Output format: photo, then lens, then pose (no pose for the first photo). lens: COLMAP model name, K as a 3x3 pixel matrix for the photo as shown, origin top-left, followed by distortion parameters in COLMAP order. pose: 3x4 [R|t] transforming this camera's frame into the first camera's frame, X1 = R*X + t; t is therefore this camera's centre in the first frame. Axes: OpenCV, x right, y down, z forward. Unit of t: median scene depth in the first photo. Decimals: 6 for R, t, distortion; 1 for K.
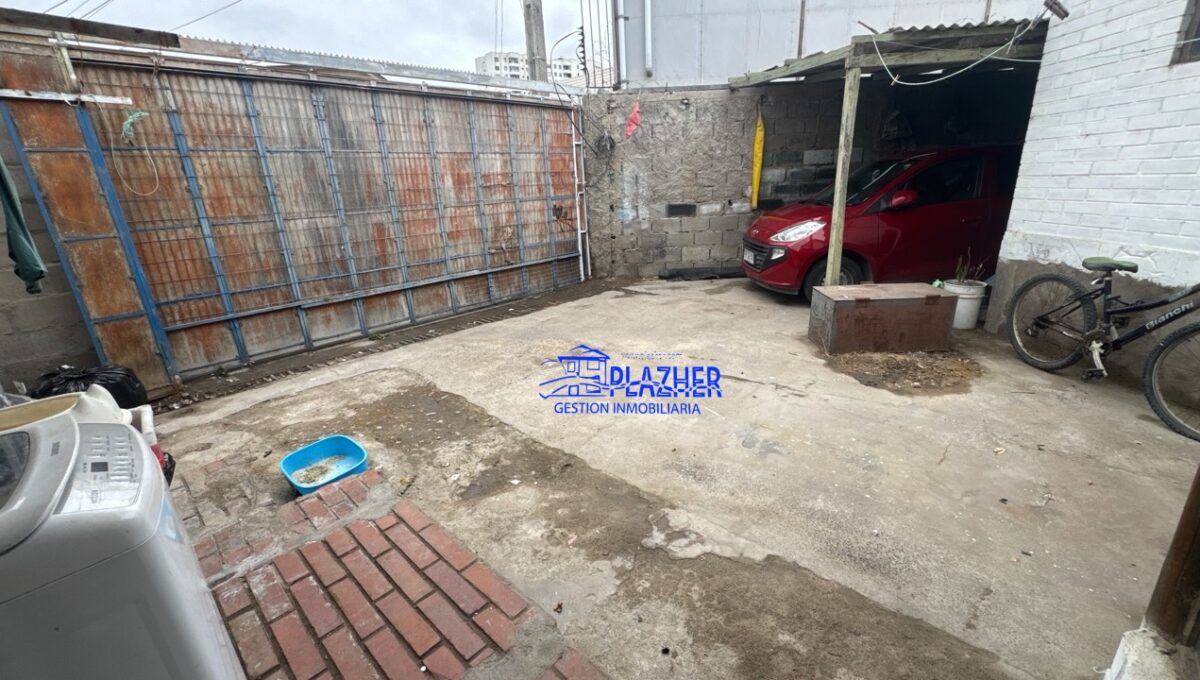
lens RADIAL K [[488.7, 0, 603.4], [0, 488.7, 336.5], [0, 0, 1]] dist [0.000421, 0.000028]
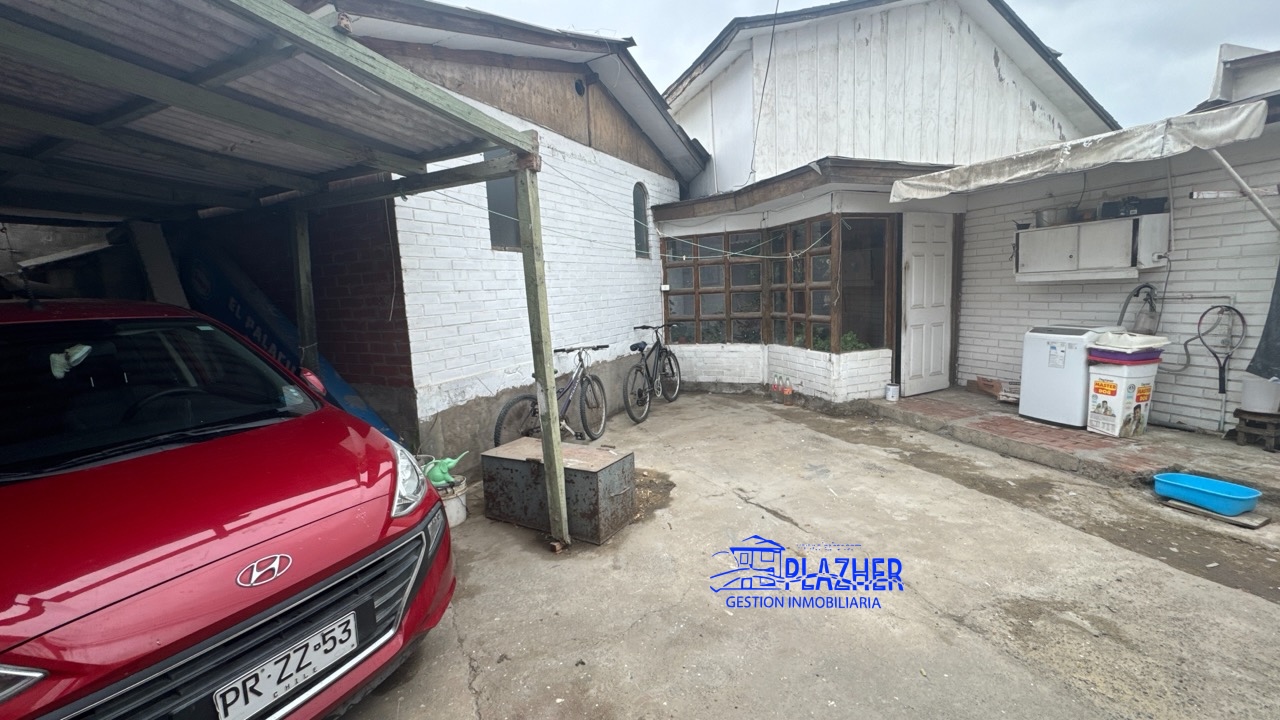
lens RADIAL K [[511.3, 0, 642.8], [0, 511.3, 358.6], [0, 0, 1]] dist [-0.000610, 0.000135]
pose [[-0.880363, 0.026774, 0.473545, 0.025182], [0.227037, 0.900379, 0.371176, -0.410884], [-0.416432, 0.434282, -0.798739, 1.231981]]
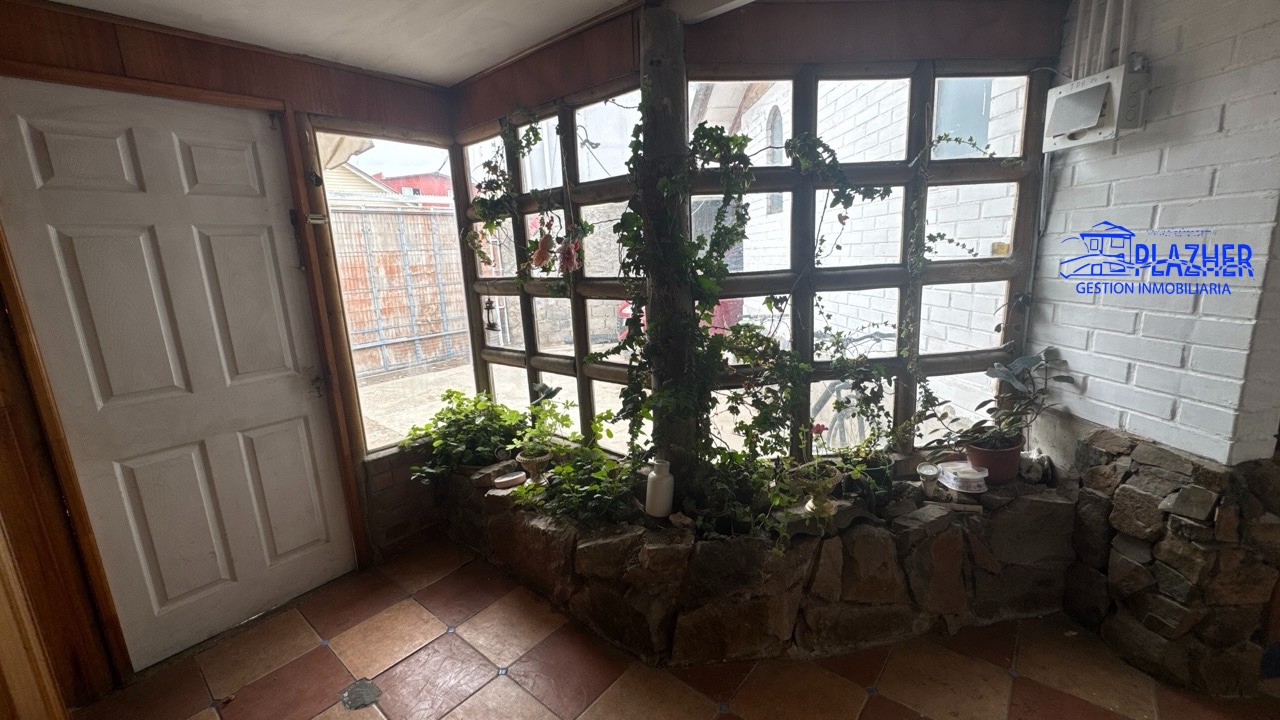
lens RADIAL K [[511.3, 0, 636.8], [0, 511.3, 360.0], [0, 0, 1]] dist [-0.000610, 0.000135]
pose [[0.997964, -0.014501, 0.062107, 0.306253], [0.020847, 0.994486, -0.102780, 0.087213], [-0.060274, 0.103866, 0.992763, -0.434678]]
